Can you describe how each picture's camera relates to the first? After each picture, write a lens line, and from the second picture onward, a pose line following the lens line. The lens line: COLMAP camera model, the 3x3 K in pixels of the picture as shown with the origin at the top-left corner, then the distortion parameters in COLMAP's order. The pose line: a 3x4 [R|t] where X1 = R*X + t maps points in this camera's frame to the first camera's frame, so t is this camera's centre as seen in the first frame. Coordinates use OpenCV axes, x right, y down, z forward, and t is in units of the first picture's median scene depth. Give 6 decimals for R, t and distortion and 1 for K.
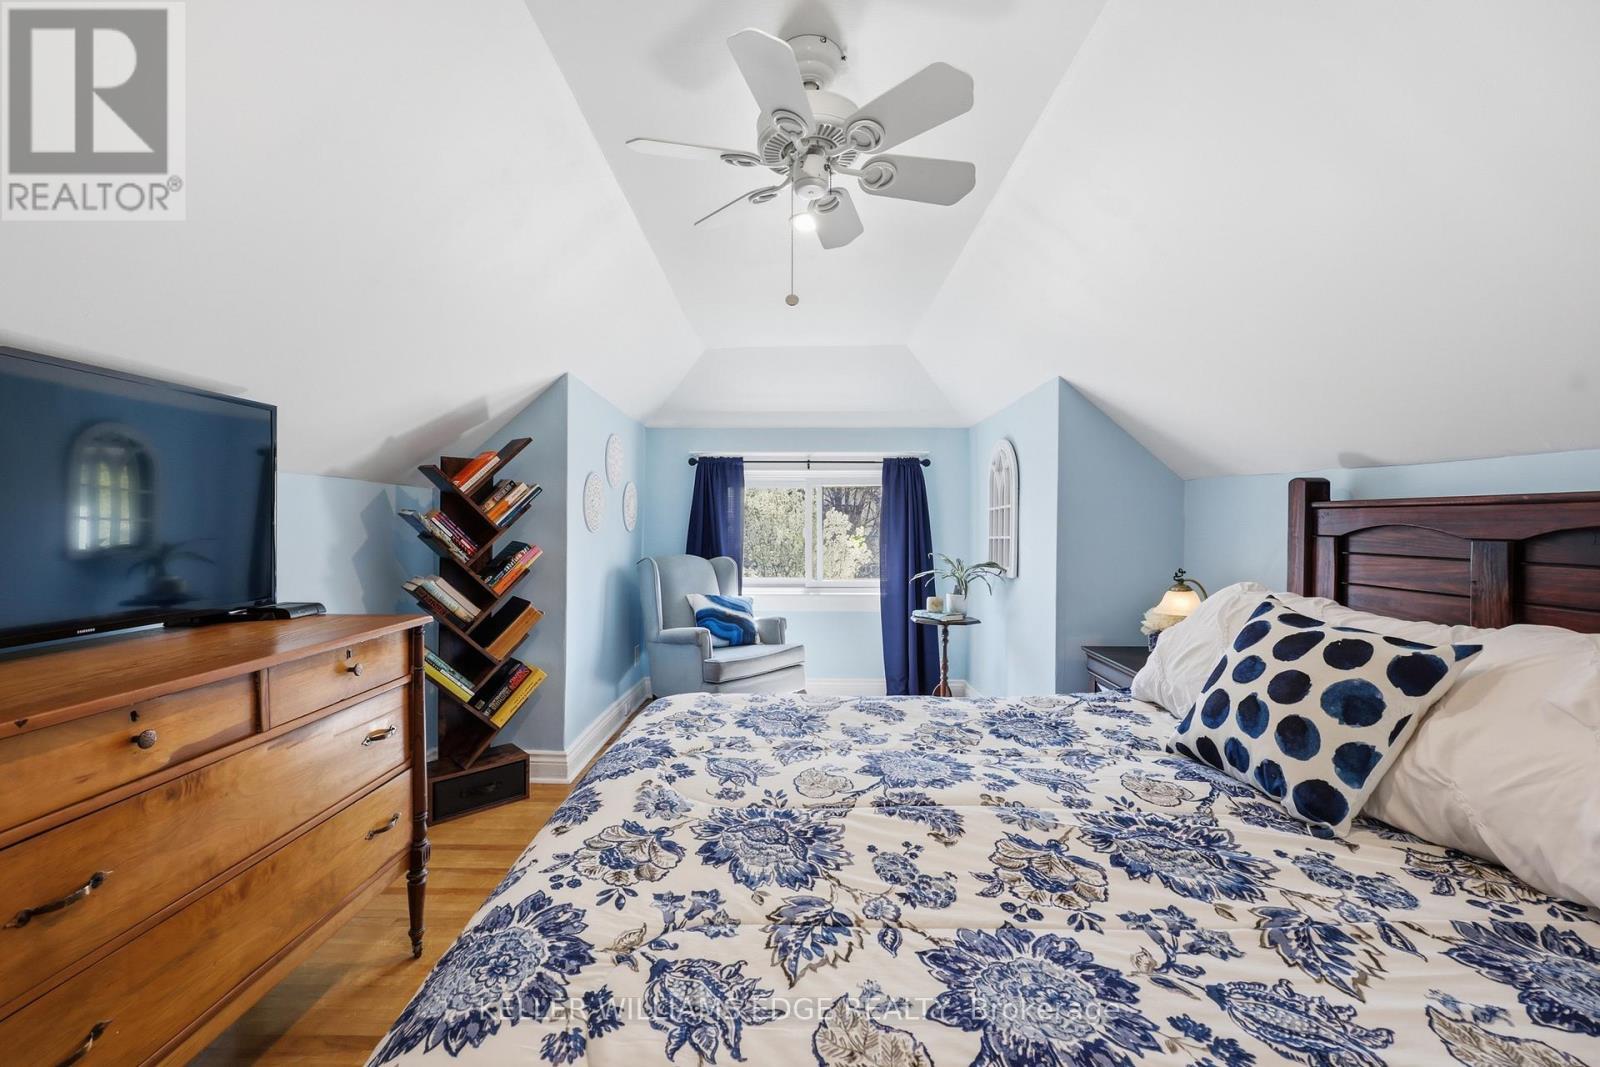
lens RADIAL K [[646.4, 0, 797.2], [0, 646.4, 529.6], [0, 0, 1]] dist [0.000626, 0.000158]
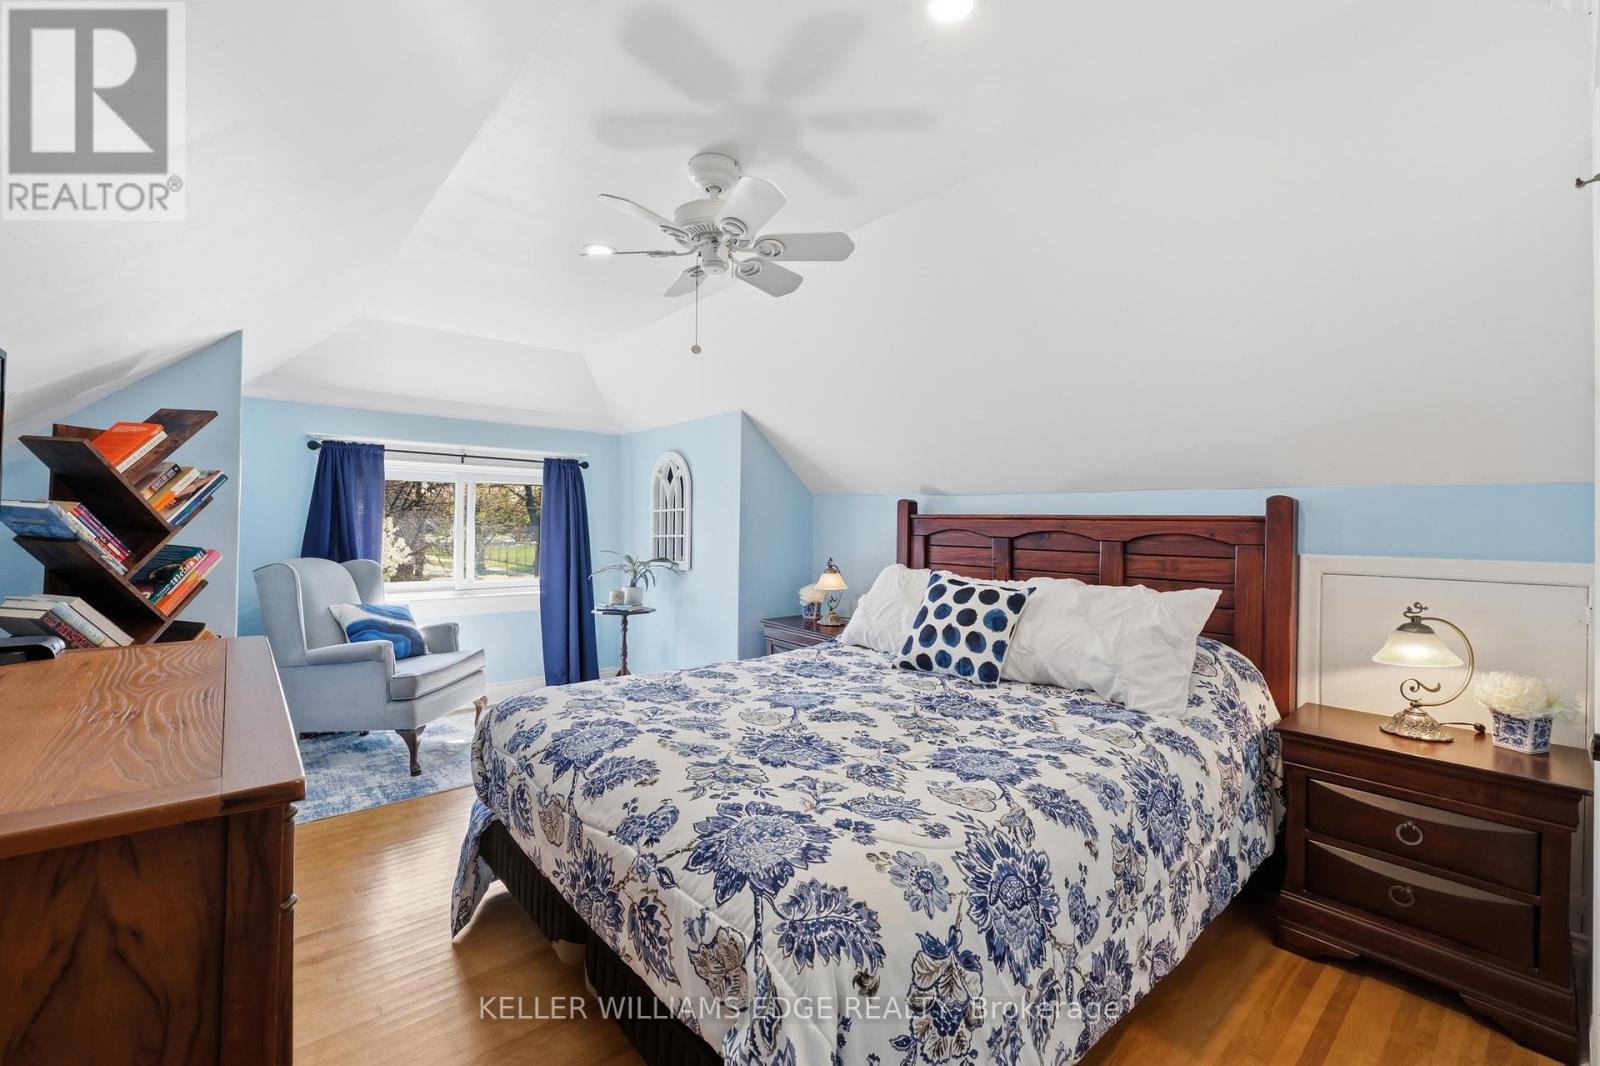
lens RADIAL K [[646.4, 0, 797.2], [0, 646.4, 529.1], [0, 0, 1]] dist [0.000626, 0.000158]
pose [[0.754885, 0.003145, 0.655849, -0.808485], [-0.005779, 0.999982, 0.001856, -0.011550], [-0.655831, -0.005192, 0.754890, -0.083222]]
